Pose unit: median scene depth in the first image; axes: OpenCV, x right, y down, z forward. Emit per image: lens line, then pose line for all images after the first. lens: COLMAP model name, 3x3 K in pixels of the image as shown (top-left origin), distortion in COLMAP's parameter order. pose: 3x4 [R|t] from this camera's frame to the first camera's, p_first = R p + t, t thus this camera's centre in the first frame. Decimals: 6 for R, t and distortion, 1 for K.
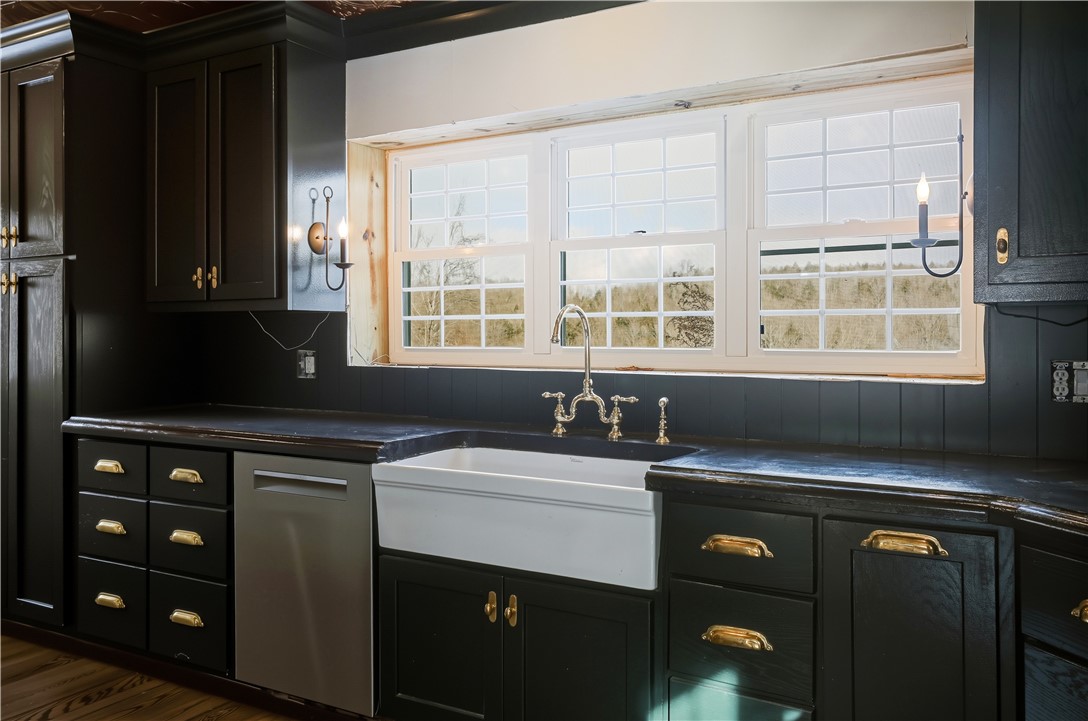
lens RADIAL K [[879.4, 0, 539.1], [0, 879.4, 334.3], [0, 0, 1]] dist [0.017377, 0.007422]
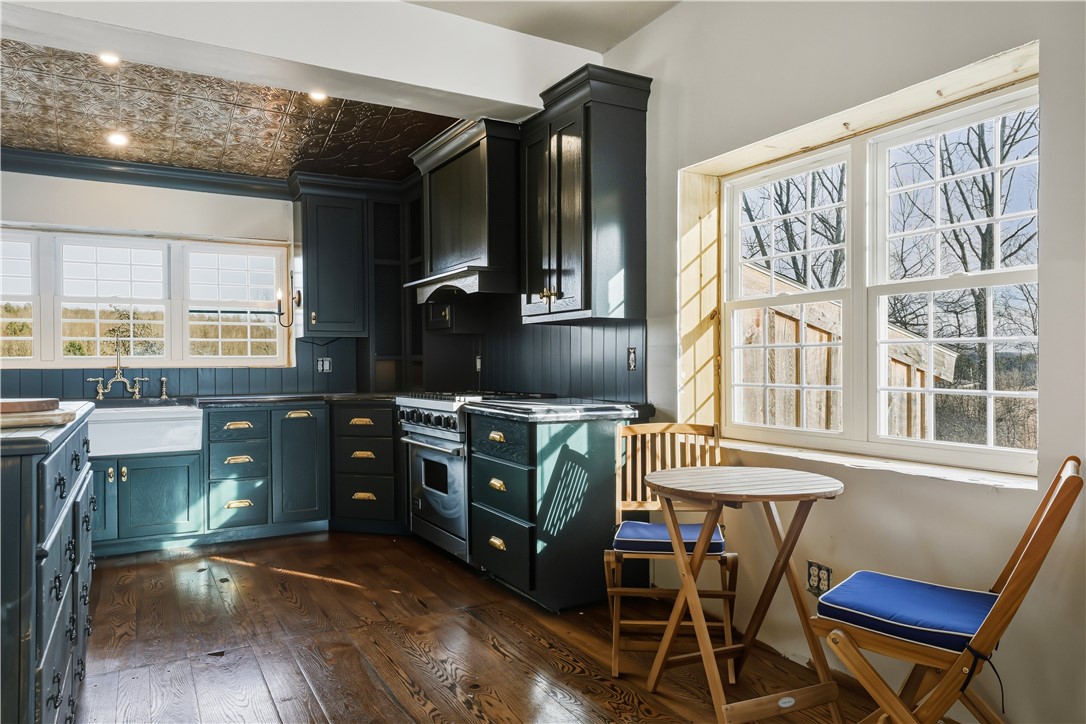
lens RADIAL K [[750.0, 0, 543.0], [0, 750.0, 362.0], [0, 0, 1]] dist [0.023975, -0.000036]
pose [[0.508578, -0.003265, 0.861010, -0.897297], [0.010828, 0.999938, -0.002604, 0.045207], [-0.860948, 0.010648, 0.508581, -0.676479]]
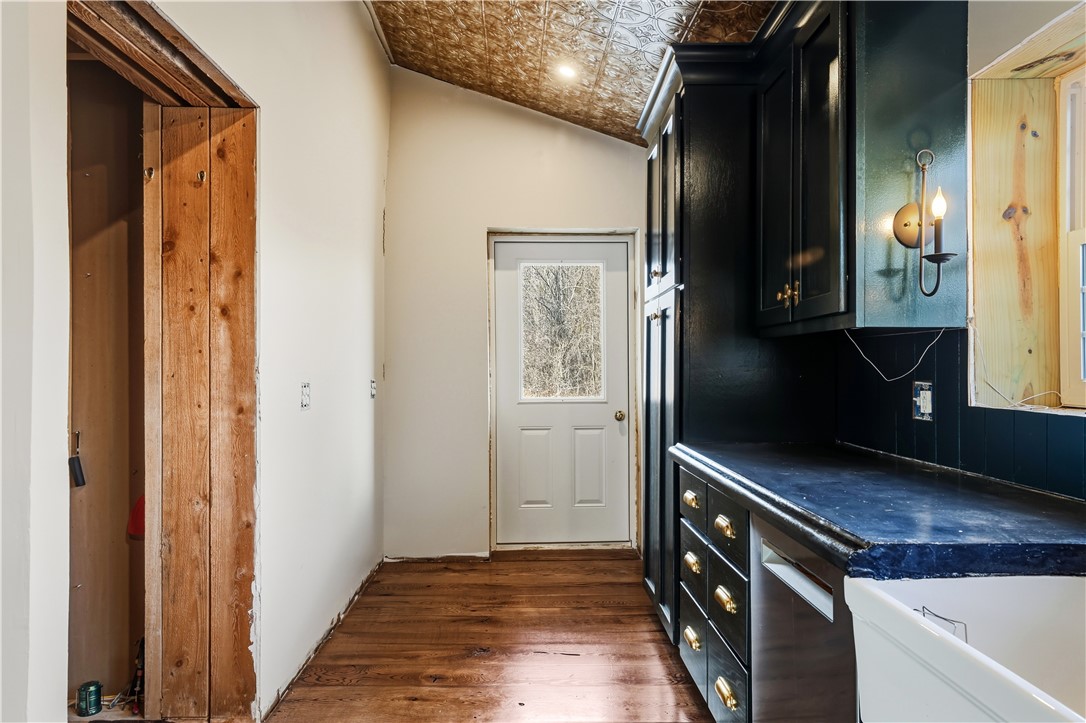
lens RADIAL K [[705.3, 0, 543.0], [0, 705.3, 361.5], [0, 0, 1]] dist [0.024758, 0.000620]
pose [[0.528444, -0.005975, -0.848947, 0.094835], [-0.001292, 0.999968, -0.007842, 0.007171], [0.848967, 0.005241, 0.528419, 0.508763]]
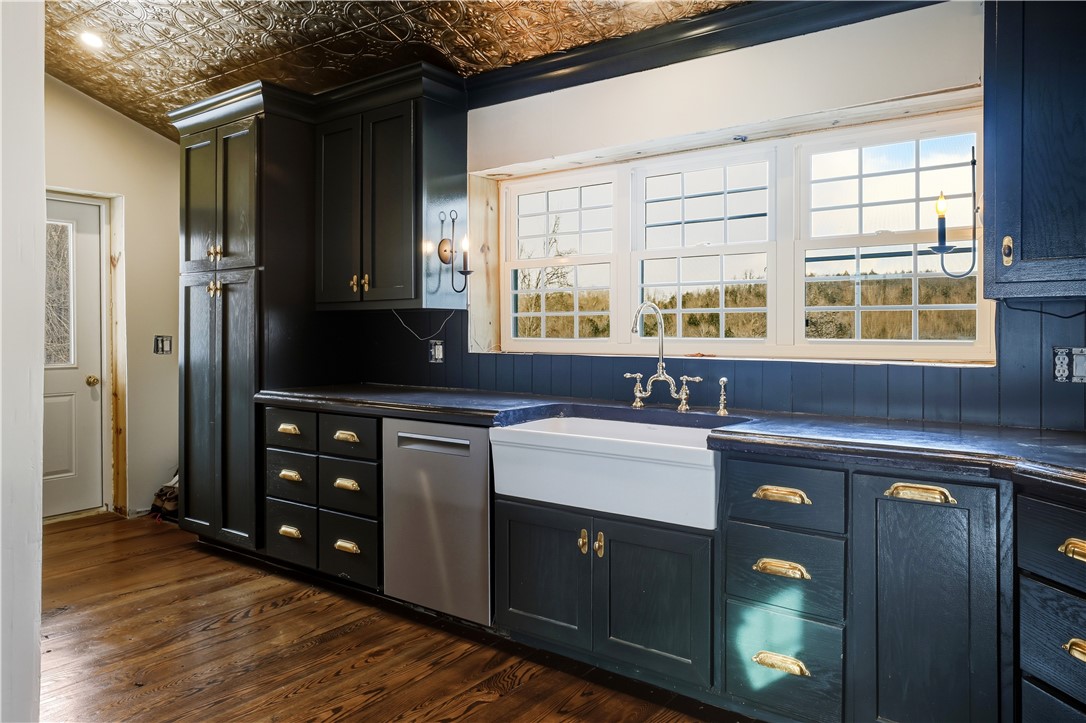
lens RADIAL K [[742.5, 0, 542.6], [0, 742.5, 333.9], [0, 0, 1]] dist [-0.003270, 0.002620]
pose [[0.994412, 0.001589, -0.105557, -0.000197], [-0.001480, 0.999998, 0.001112, 0.009156], [0.105558, -0.000949, 0.994413, -0.052567]]
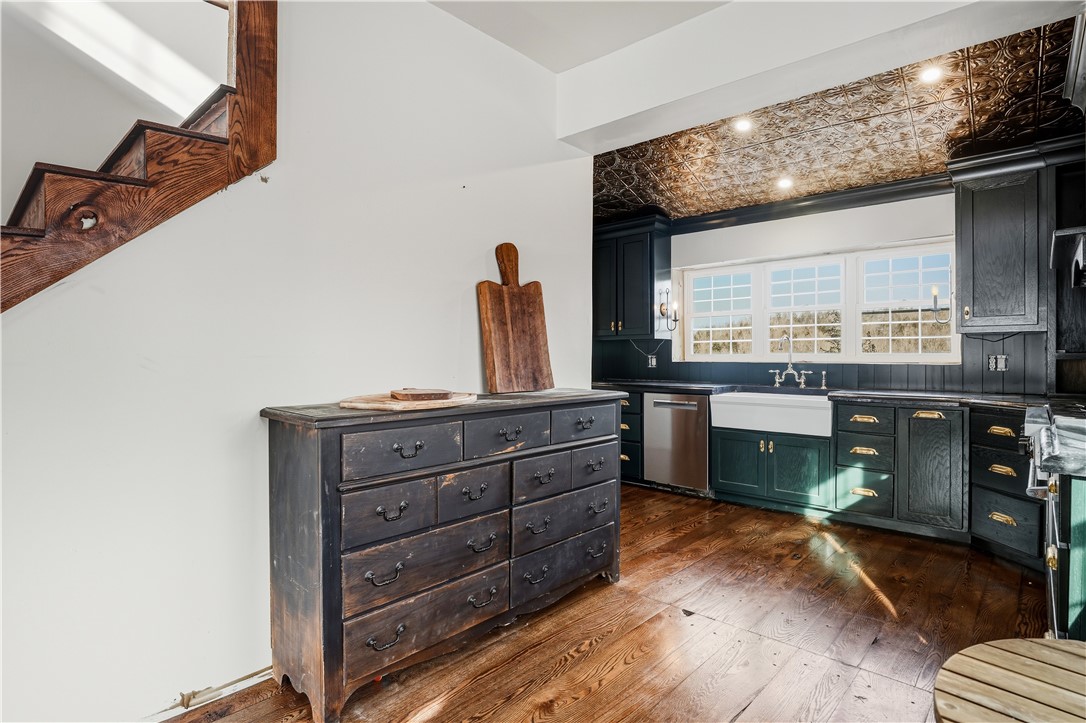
lens RADIAL K [[552.9, 0, 543.0], [0, 552.9, 361.5], [0, 0, 1]] dist [-0.026785, 0.001212]
pose [[0.979099, -0.000985, -0.203381, -0.307819], [0.003024, 0.999948, 0.009717, 0.023181], [0.203361, -0.010129, 0.979051, -0.672505]]
